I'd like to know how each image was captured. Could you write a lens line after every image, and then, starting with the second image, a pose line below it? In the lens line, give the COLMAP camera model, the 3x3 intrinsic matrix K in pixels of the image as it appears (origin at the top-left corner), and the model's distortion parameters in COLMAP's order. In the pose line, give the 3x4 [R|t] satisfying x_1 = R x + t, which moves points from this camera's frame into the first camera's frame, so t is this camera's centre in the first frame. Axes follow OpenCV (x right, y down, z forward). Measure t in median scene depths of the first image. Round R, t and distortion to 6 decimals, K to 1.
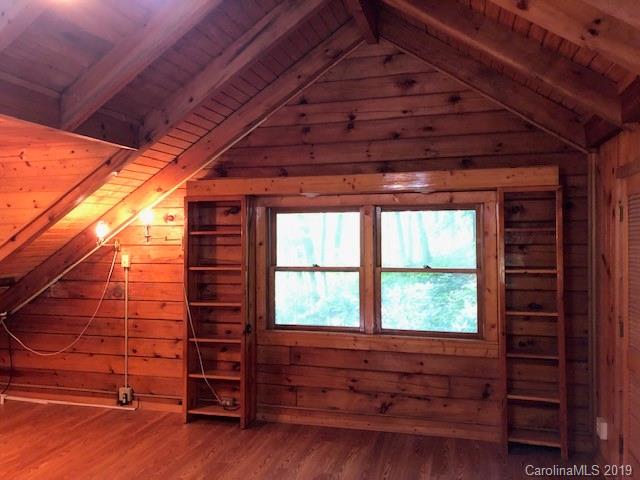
lens RADIAL K [[530.7, 0, 307.4], [0, 530.7, 237.4], [0, 0, 1]] dist [0.051658, -0.044799]
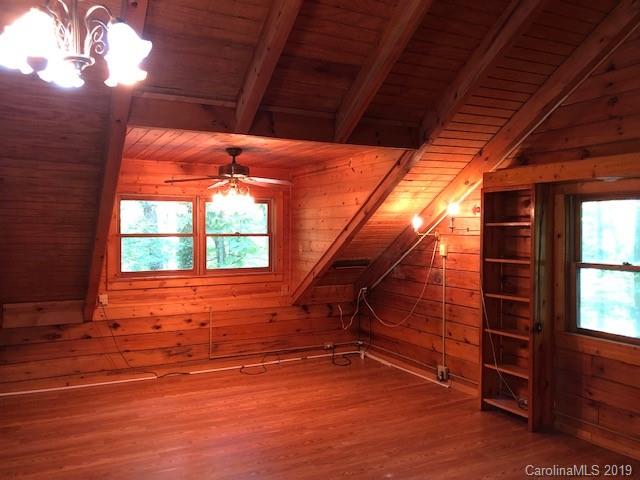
lens RADIAL K [[530.7, 0, 317.1], [0, 530.7, 237.8], [0, 0, 1]] dist [0.051658, -0.044799]
pose [[0.686434, 0.018095, -0.726967, 0.294409], [-0.000929, 0.999711, 0.024007, -0.006788], [0.727191, -0.015803, 0.686253, 0.075849]]
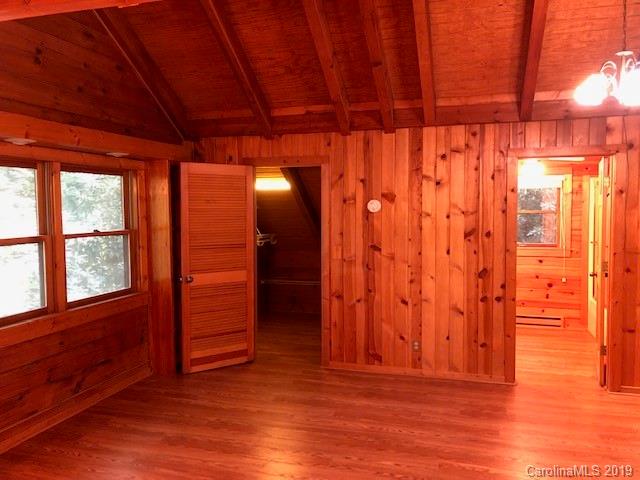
lens RADIAL K [[530.7, 0, 317.3], [0, 530.7, 239.1], [0, 0, 1]] dist [0.051658, -0.044799]
pose [[0.022670, -0.054831, 0.998238, -0.708127], [0.010979, 0.998448, 0.054593, 0.020034], [-0.999683, 0.009722, 0.023237, 0.535917]]
